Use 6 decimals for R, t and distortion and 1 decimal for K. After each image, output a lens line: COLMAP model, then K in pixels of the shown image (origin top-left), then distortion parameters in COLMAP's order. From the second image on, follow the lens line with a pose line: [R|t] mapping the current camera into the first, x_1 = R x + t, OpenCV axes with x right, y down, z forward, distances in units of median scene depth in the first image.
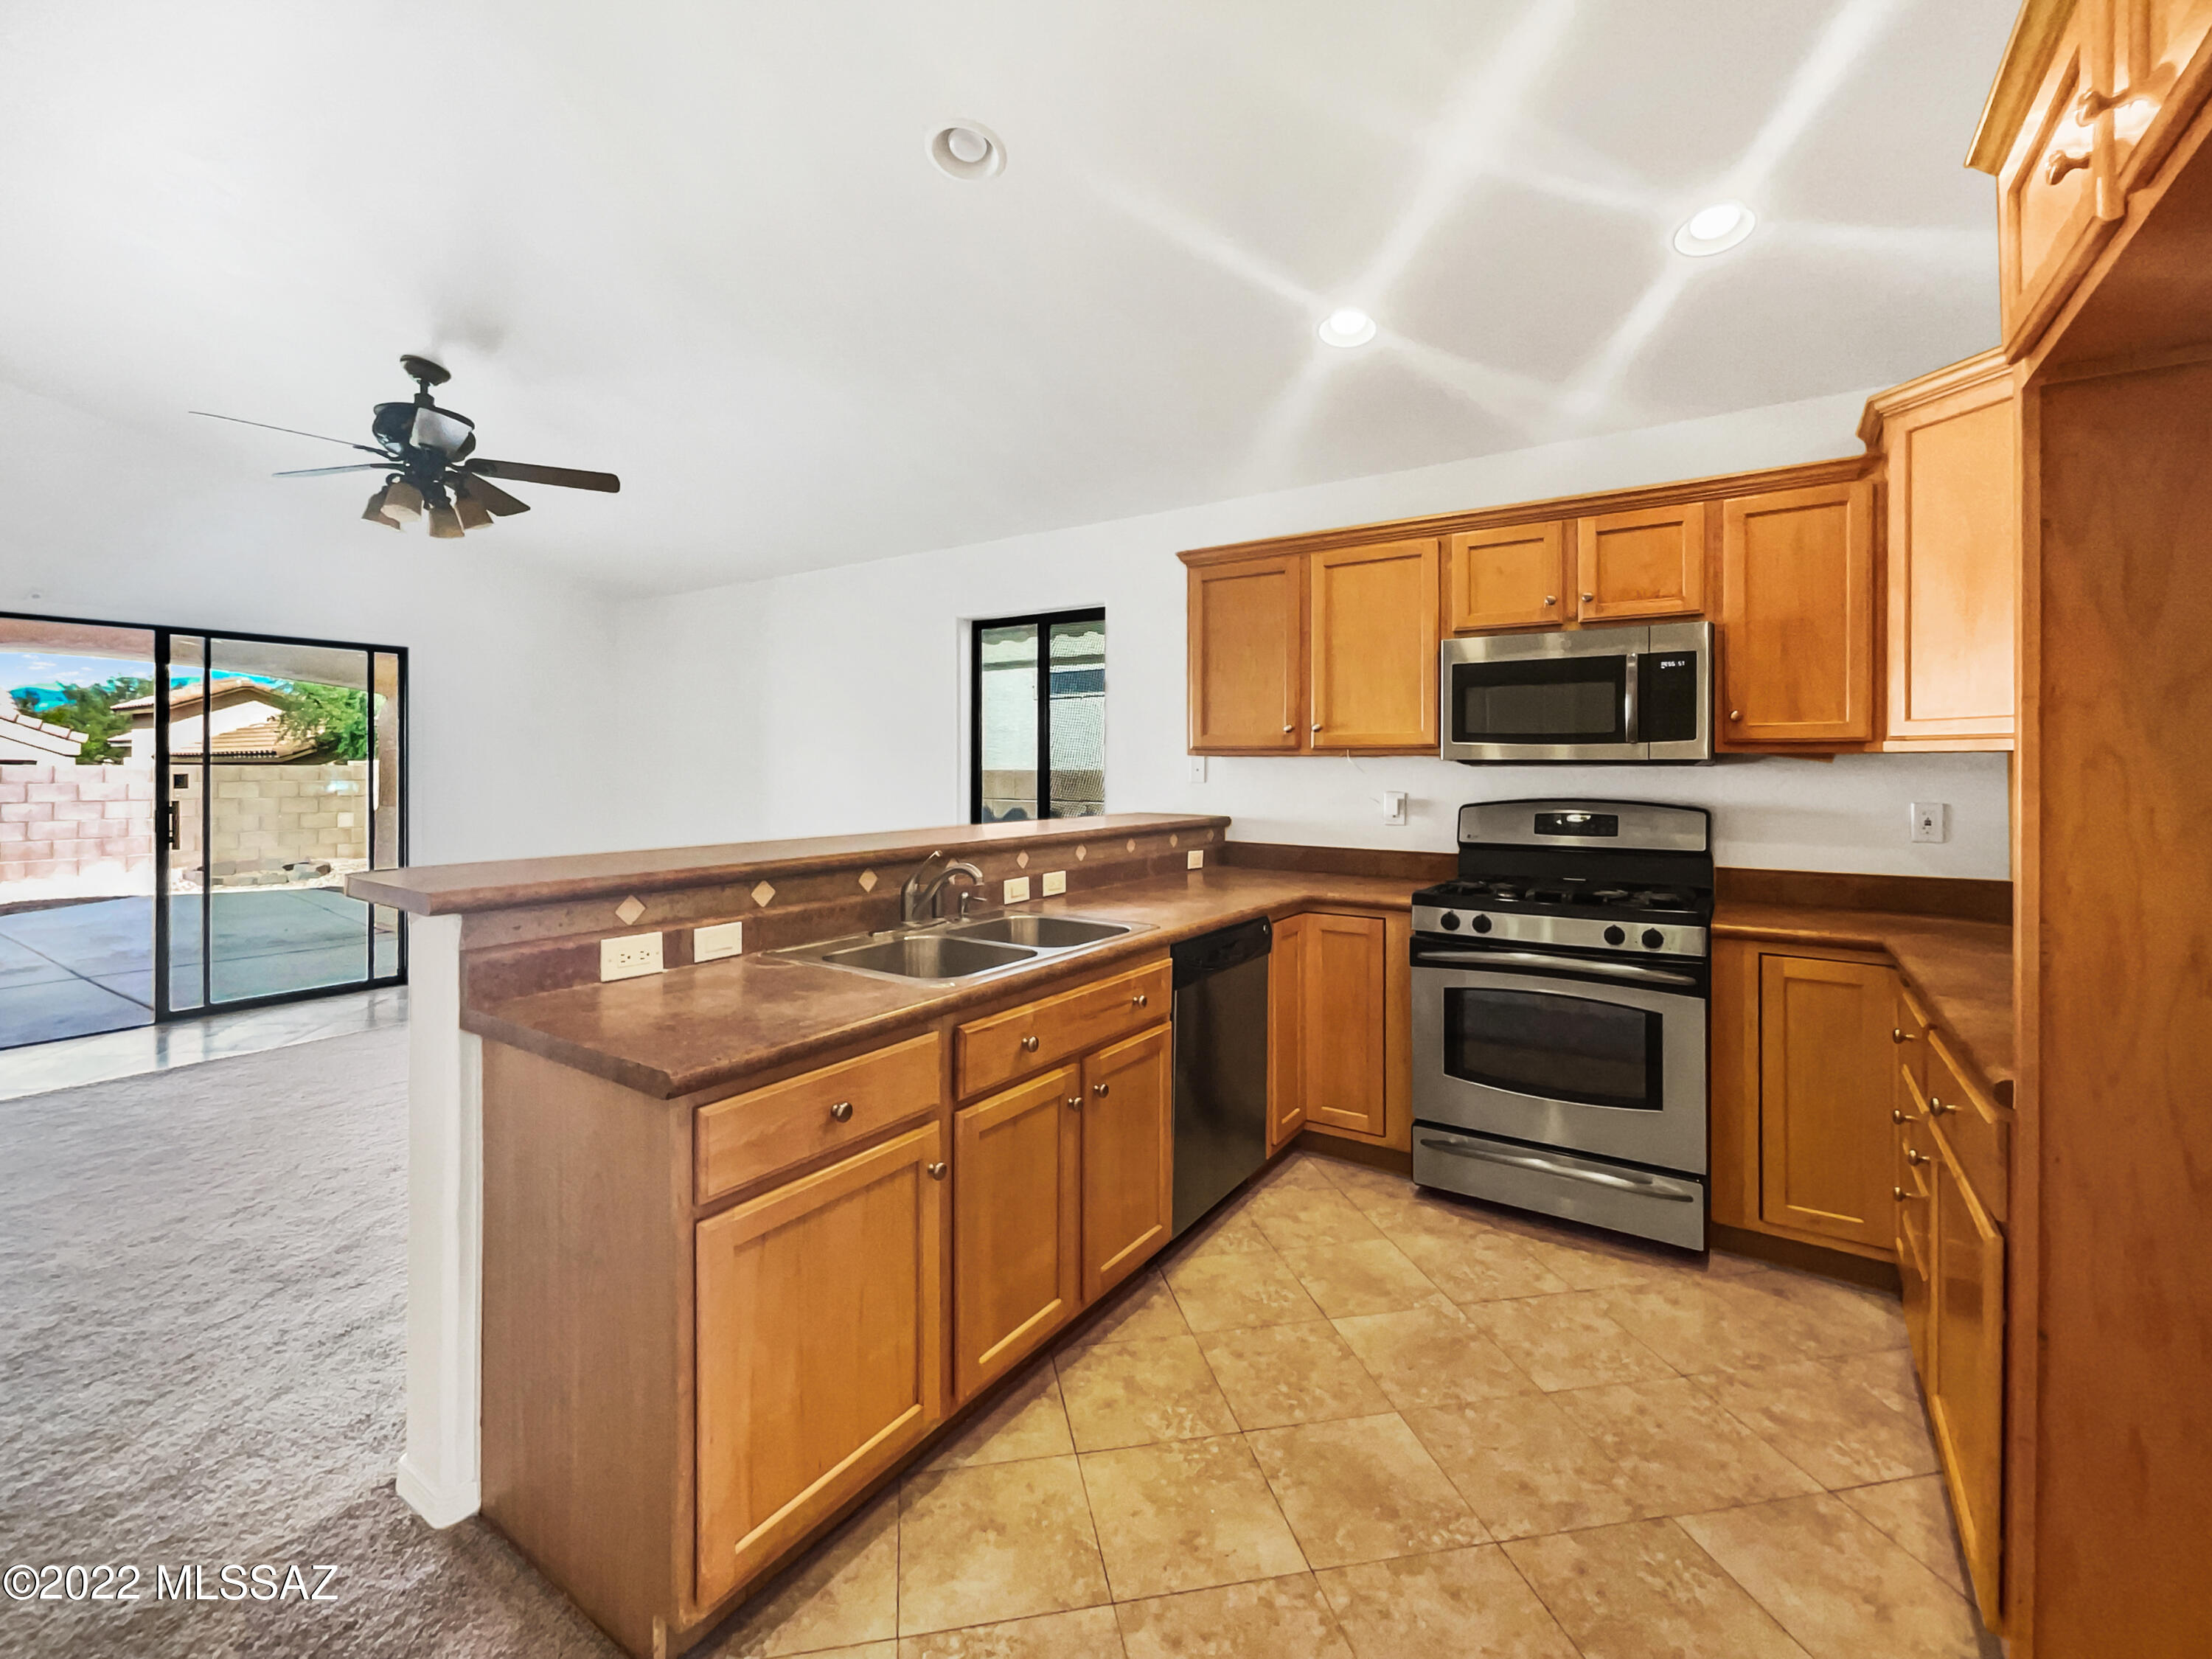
lens RADIAL K [[961.6, 0, 1104.0], [0, 961.6, 771.9], [0, 0, 1]] dist [-0.003738, -0.000336]
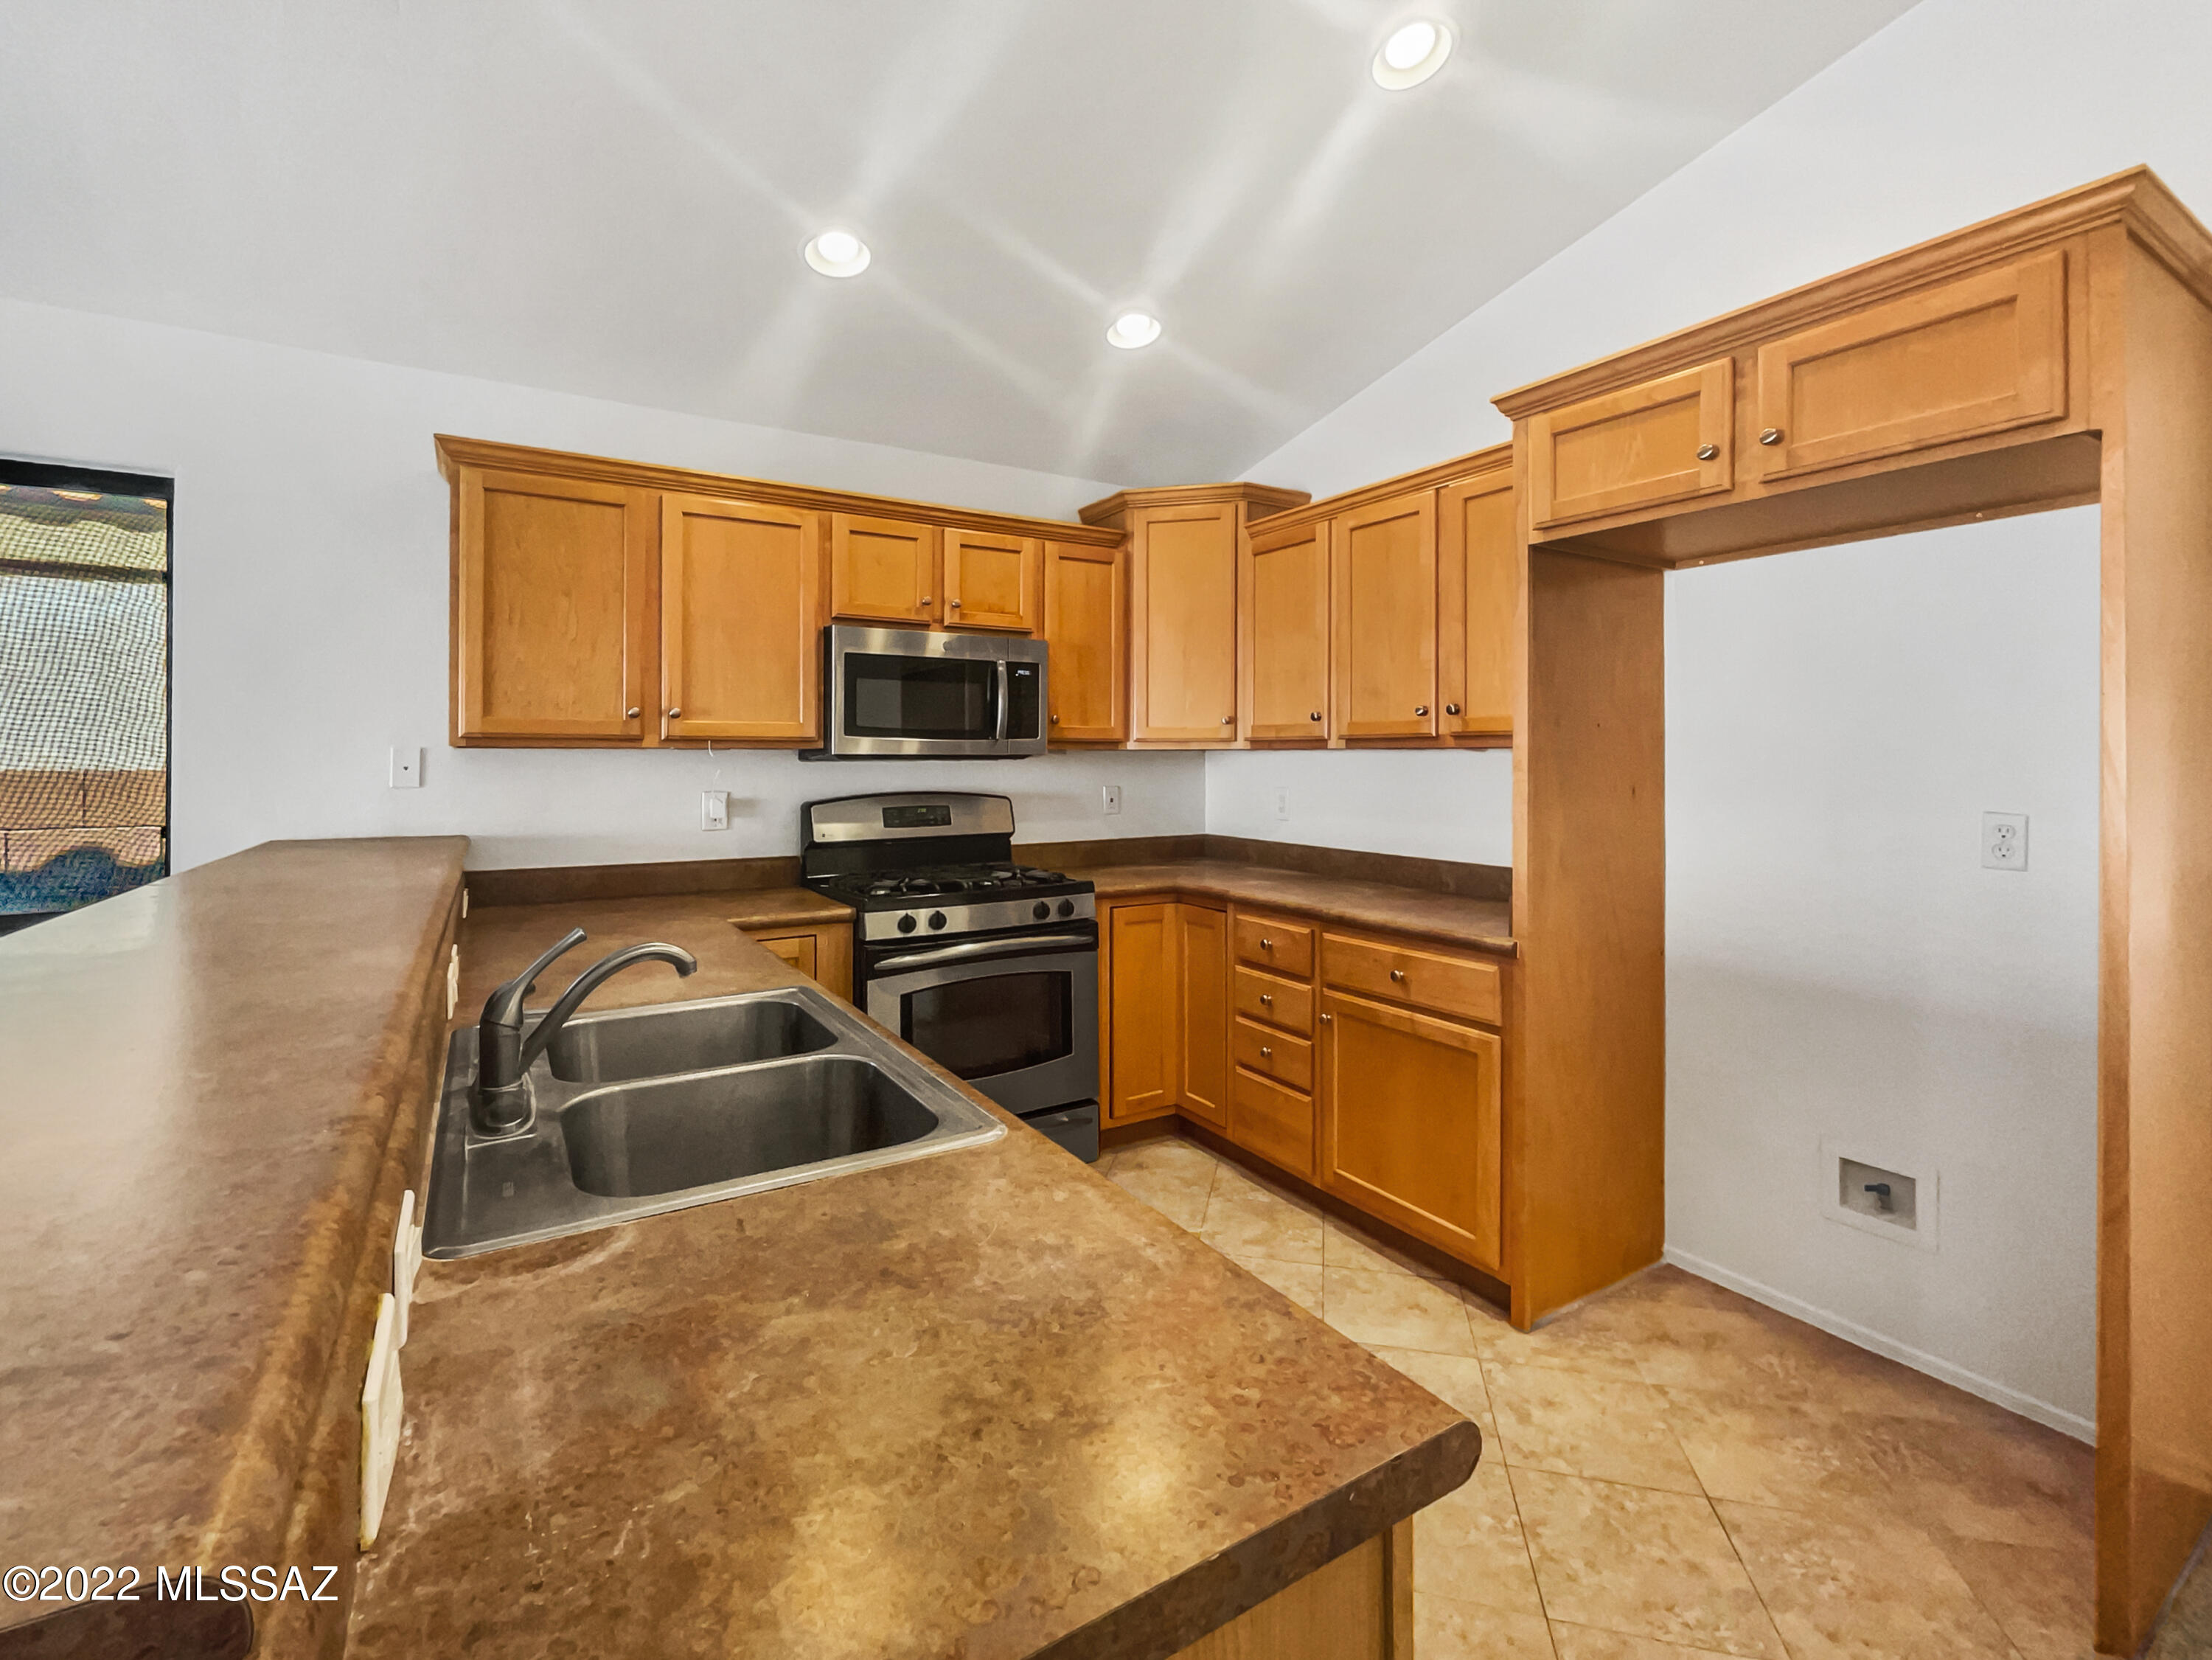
lens RADIAL K [[977.6, 0, 1084.1], [0, 977.6, 755.3], [0, 0, 1]] dist [0.001350, 0.000032]
pose [[0.422868, -0.000091, 0.906191, -0.385881], [0.007221, 0.999969, -0.003269, -0.006367], [-0.906163, 0.007926, 0.422855, 0.371166]]
